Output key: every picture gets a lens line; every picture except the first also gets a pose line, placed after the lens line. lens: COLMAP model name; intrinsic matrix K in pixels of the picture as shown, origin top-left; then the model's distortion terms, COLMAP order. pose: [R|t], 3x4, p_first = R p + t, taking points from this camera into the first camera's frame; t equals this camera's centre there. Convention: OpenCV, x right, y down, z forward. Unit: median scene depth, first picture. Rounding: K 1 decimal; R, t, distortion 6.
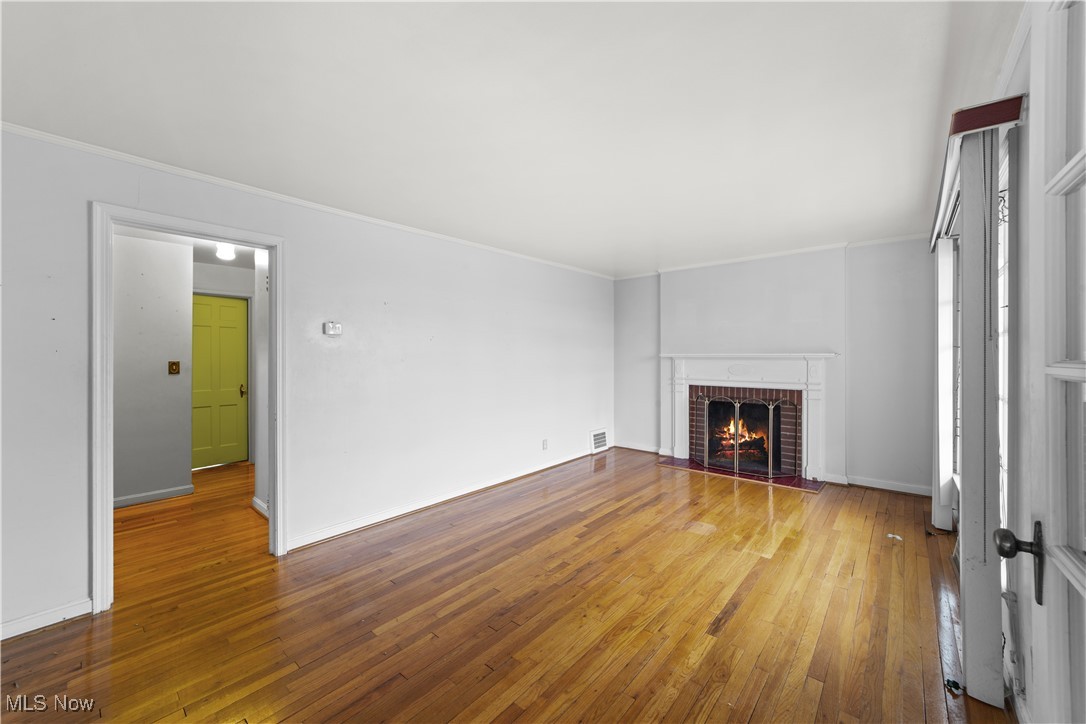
lens RADIAL K [[419.4, 0, 536.3], [0, 419.4, 353.4], [0, 0, 1]] dist [-0.015620, 0.005548]
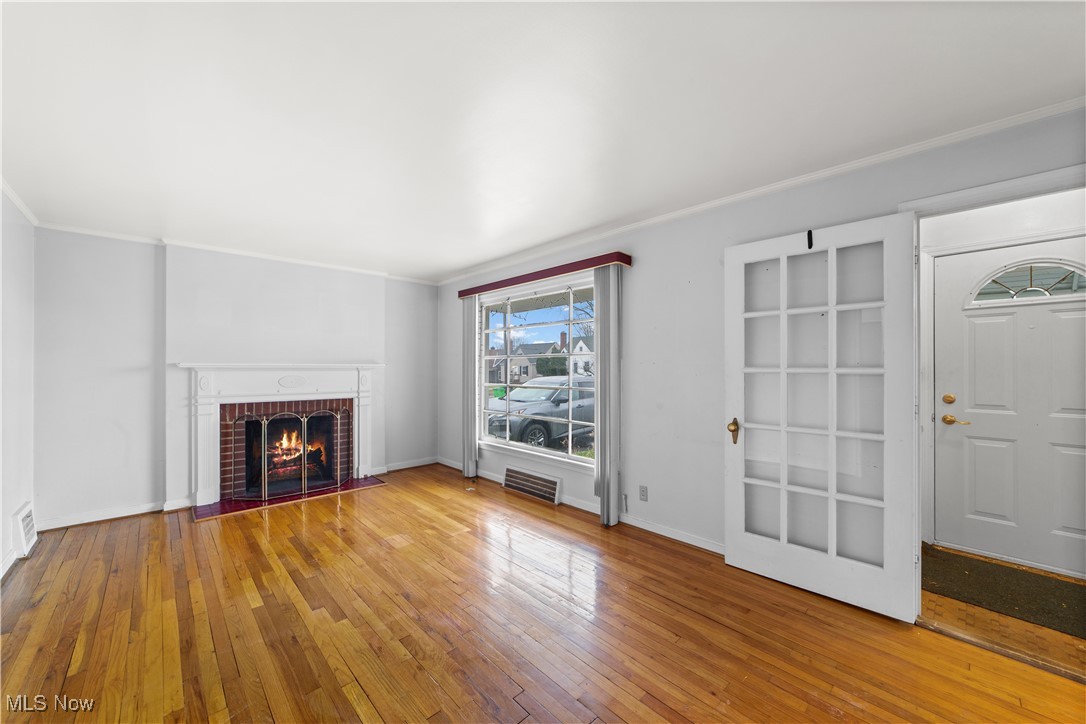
lens RADIAL K [[419.4, 0, 540.8], [0, 419.4, 366.1], [0, 0, 1]] dist [-0.015620, 0.005548]
pose [[0.093896, 0.004424, 0.995572, -0.398669], [-0.006307, 0.999973, -0.003849, 0.006727], [-0.995562, -0.005918, 0.093921, 0.414656]]
